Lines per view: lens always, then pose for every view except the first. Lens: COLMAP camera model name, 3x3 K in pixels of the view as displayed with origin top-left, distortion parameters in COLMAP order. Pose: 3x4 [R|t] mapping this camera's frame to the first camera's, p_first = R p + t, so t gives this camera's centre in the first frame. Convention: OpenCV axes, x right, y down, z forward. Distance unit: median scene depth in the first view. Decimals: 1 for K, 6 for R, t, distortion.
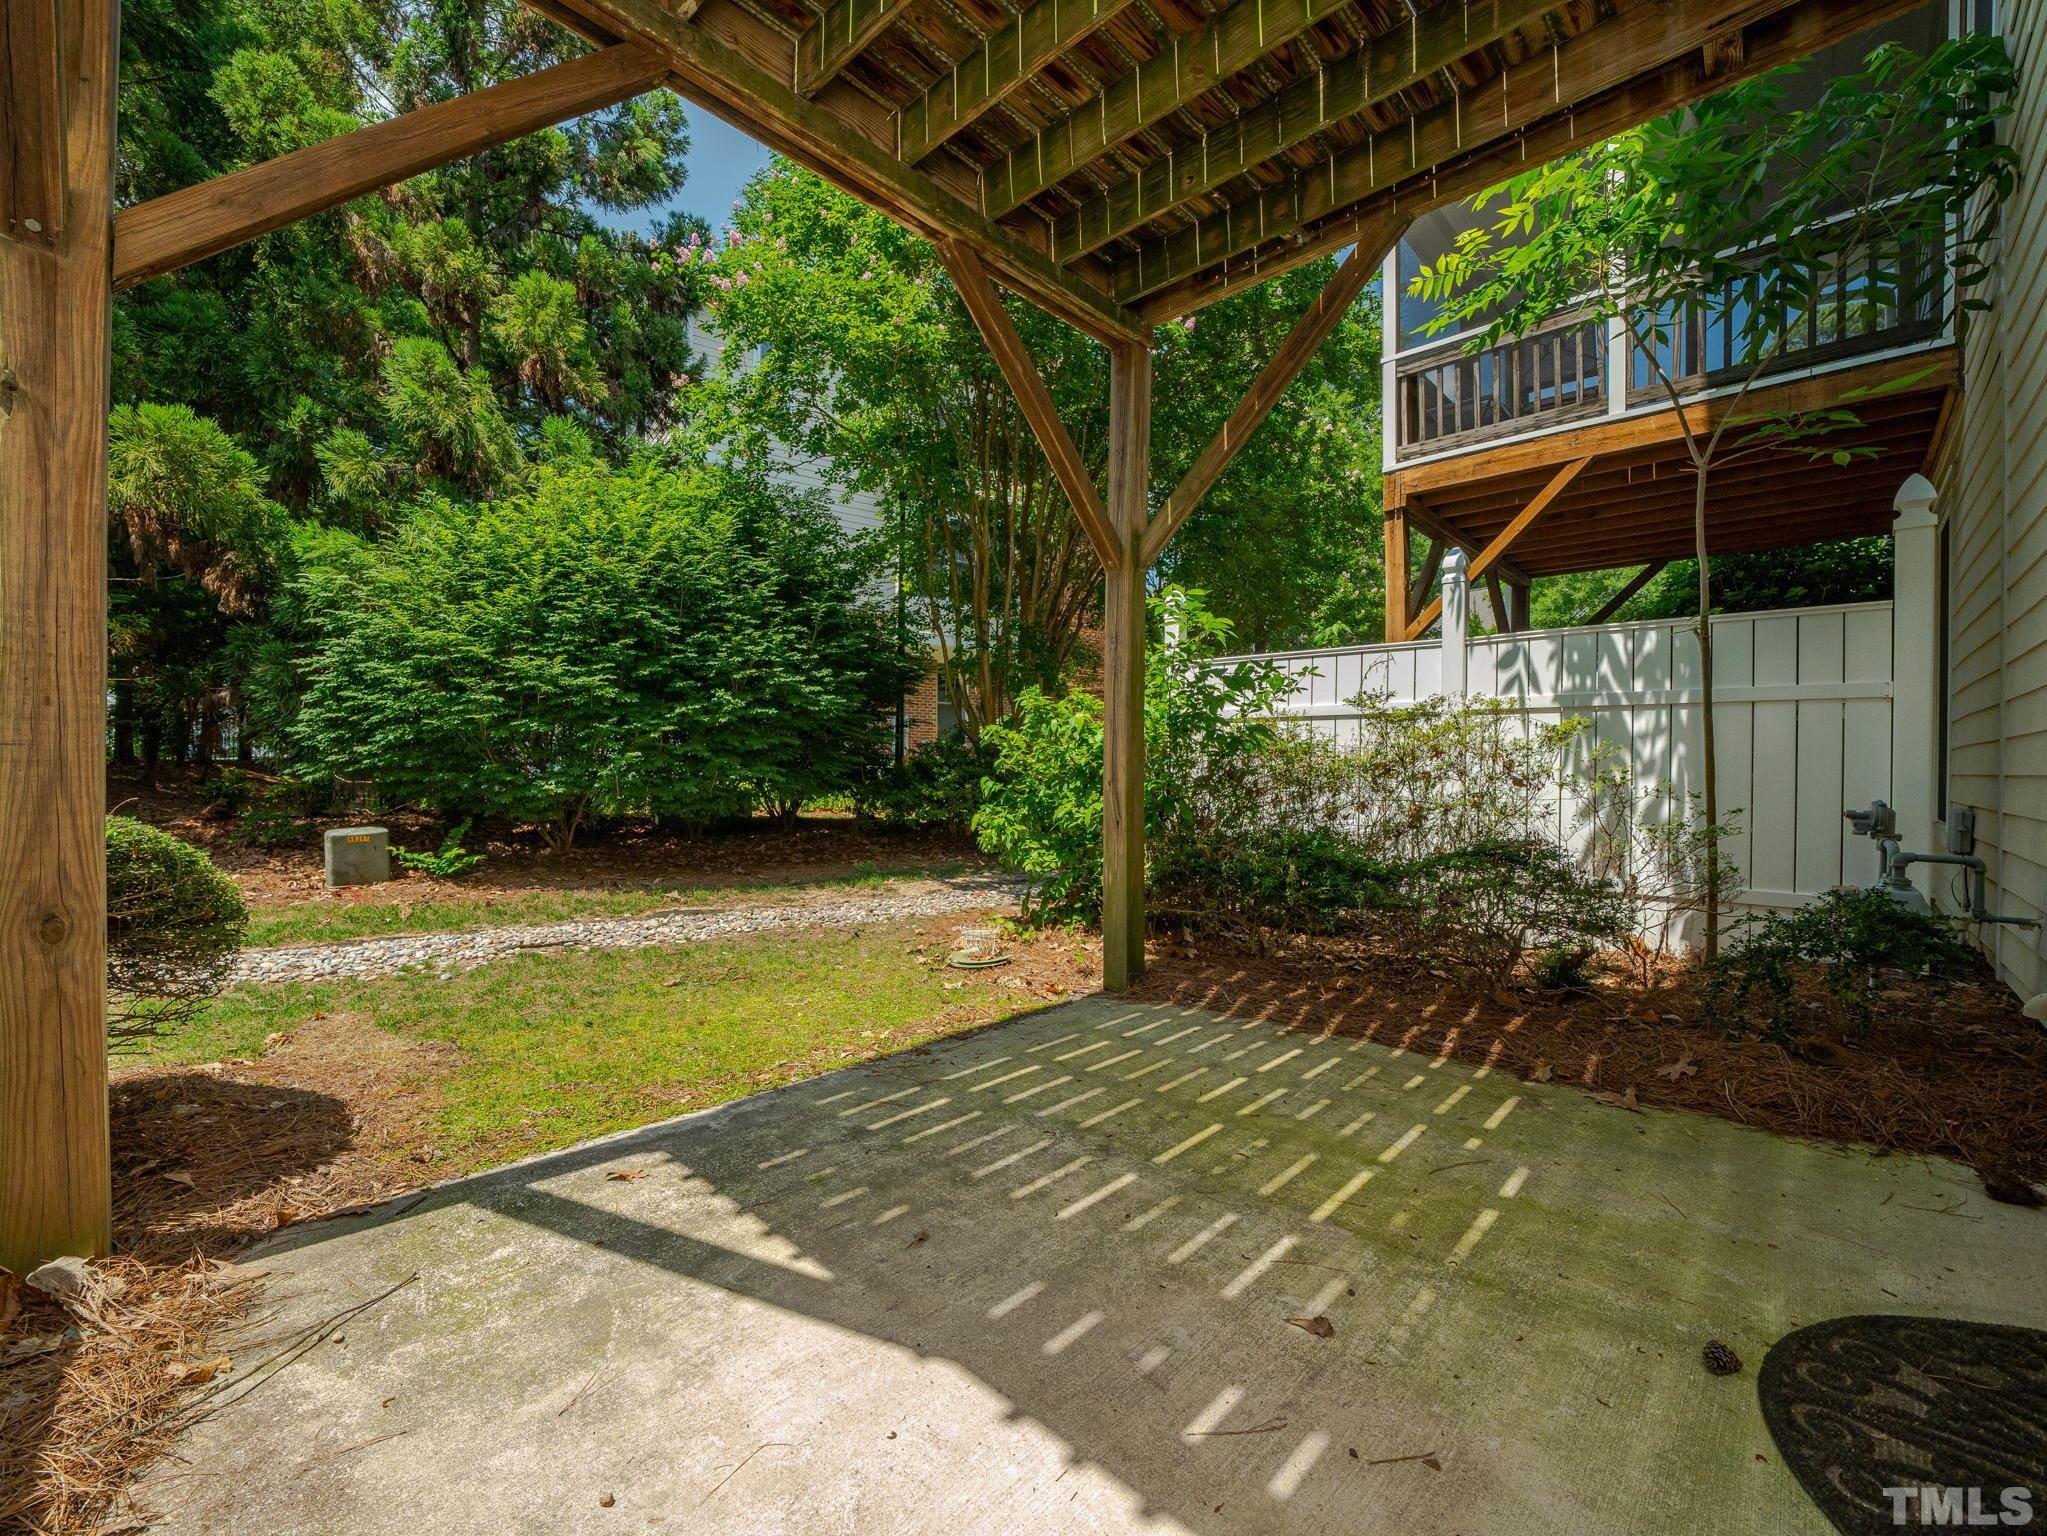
lens RADIAL K [[851.5, 0, 1014.3], [0, 851.5, 767.5], [0, 0, 1]] dist [-0.010360, -0.000031]
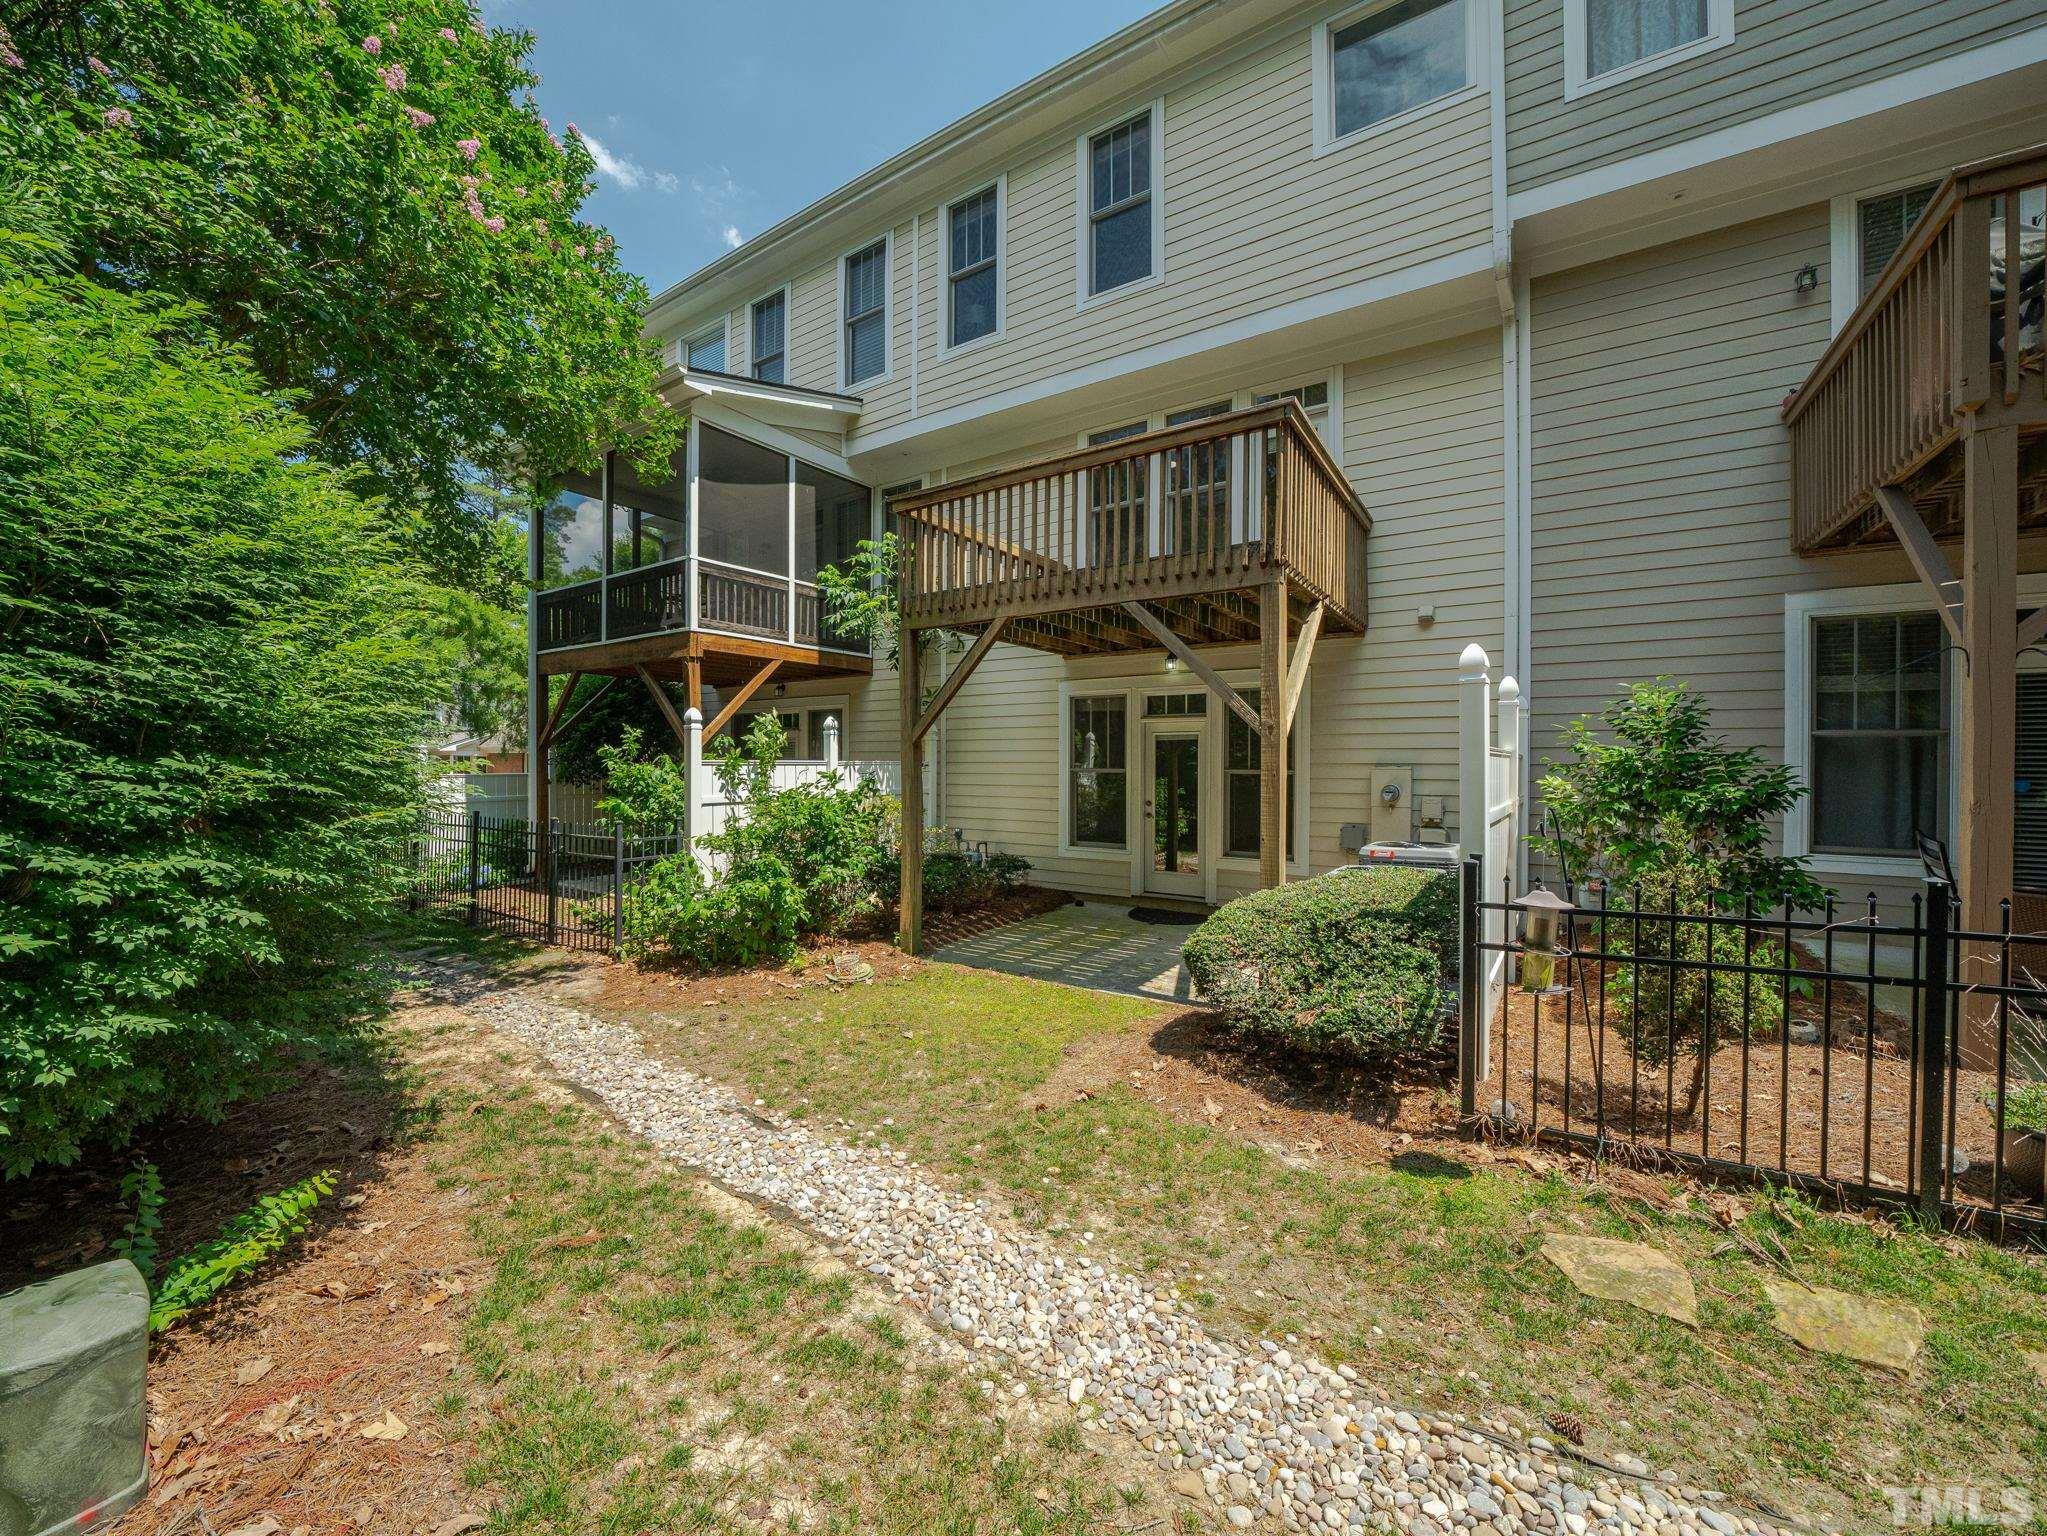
lens RADIAL K [[799.1, 0, 1023.5], [0, 799.1, 768.0], [0, 0, 1]] dist [0.000018, -0.000166]
pose [[-0.180503, -0.012376, 0.983497, -2.931342], [-0.007474, 0.999909, 0.011211, -0.330030], [-0.983546, -0.005327, -0.180579, 1.807797]]
